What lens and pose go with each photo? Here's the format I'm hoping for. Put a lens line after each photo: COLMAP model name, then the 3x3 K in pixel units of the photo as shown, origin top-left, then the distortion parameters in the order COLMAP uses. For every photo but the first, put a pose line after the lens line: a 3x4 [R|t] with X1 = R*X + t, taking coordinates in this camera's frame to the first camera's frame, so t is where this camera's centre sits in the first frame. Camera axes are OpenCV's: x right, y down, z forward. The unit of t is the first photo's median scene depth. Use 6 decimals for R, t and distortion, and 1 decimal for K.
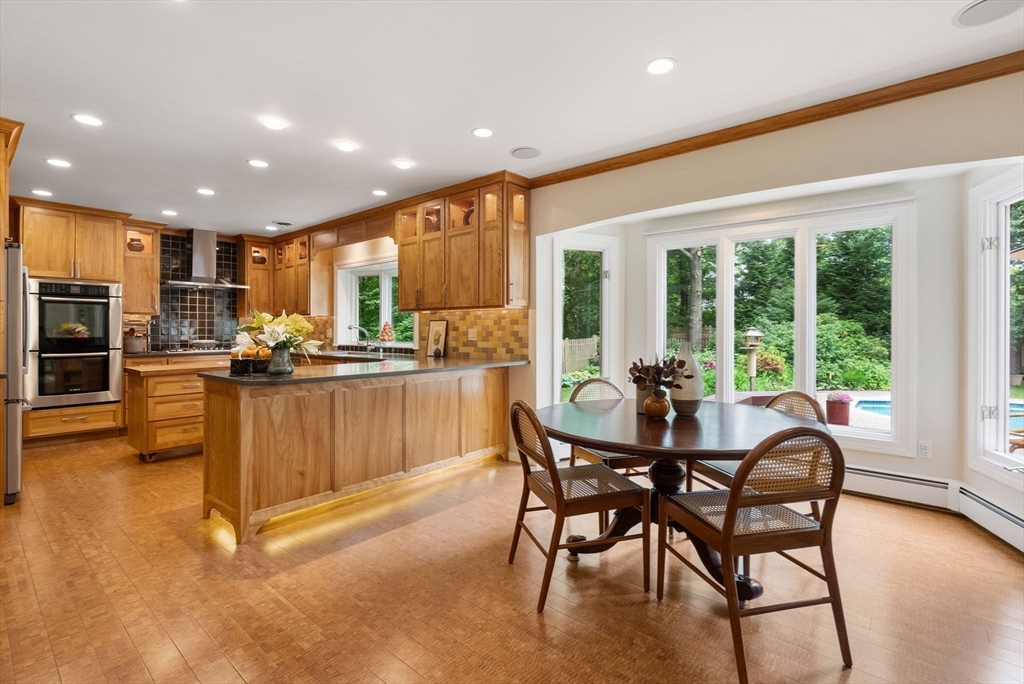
lens RADIAL K [[472.8, 0, 519.9], [0, 472.8, 331.6], [0, 0, 1]] dist [-0.008997, 0.003516]
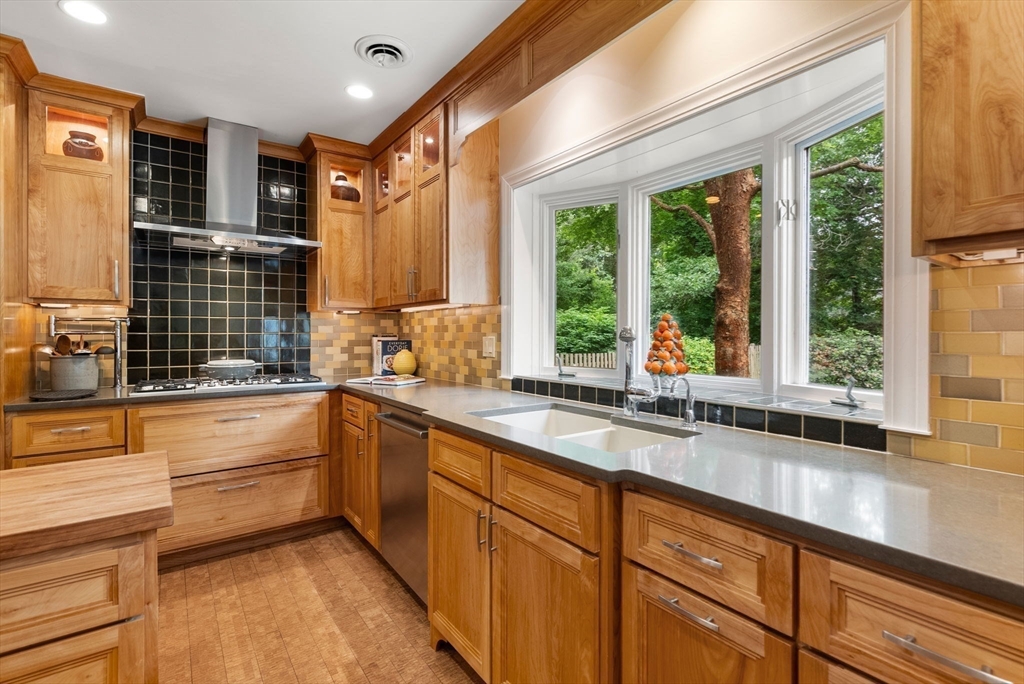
lens RADIAL K [[472.8, 0, 521.0], [0, 472.8, 336.1], [0, 0, 1]] dist [-0.008997, 0.003516]
pose [[0.973153, 0.000652, -0.230159, -0.355177], [0.000407, 0.999990, 0.004554, -0.009745], [0.230160, -0.004526, 0.973142, 0.759433]]
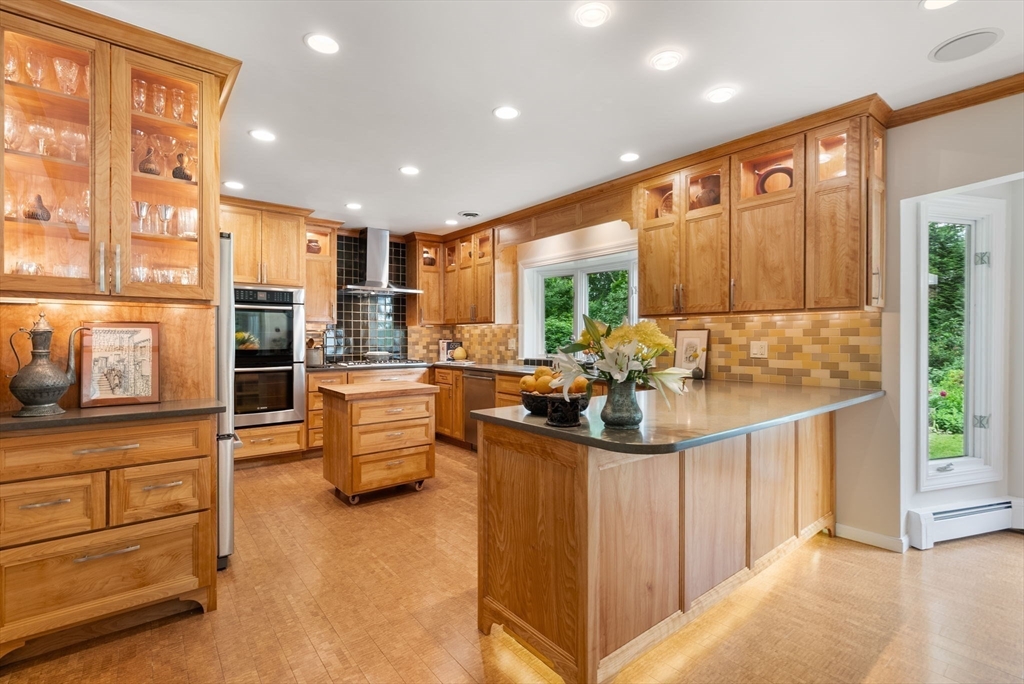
lens RADIAL K [[472.8, 0, 516.5], [0, 472.8, 341.0], [0, 0, 1]] dist [-0.008997, 0.003516]
pose [[0.980089, 0.002212, -0.198545, -0.287621], [-0.001357, 0.999989, 0.004445, -0.008254], [0.198552, -0.004087, 0.980082, 0.212983]]
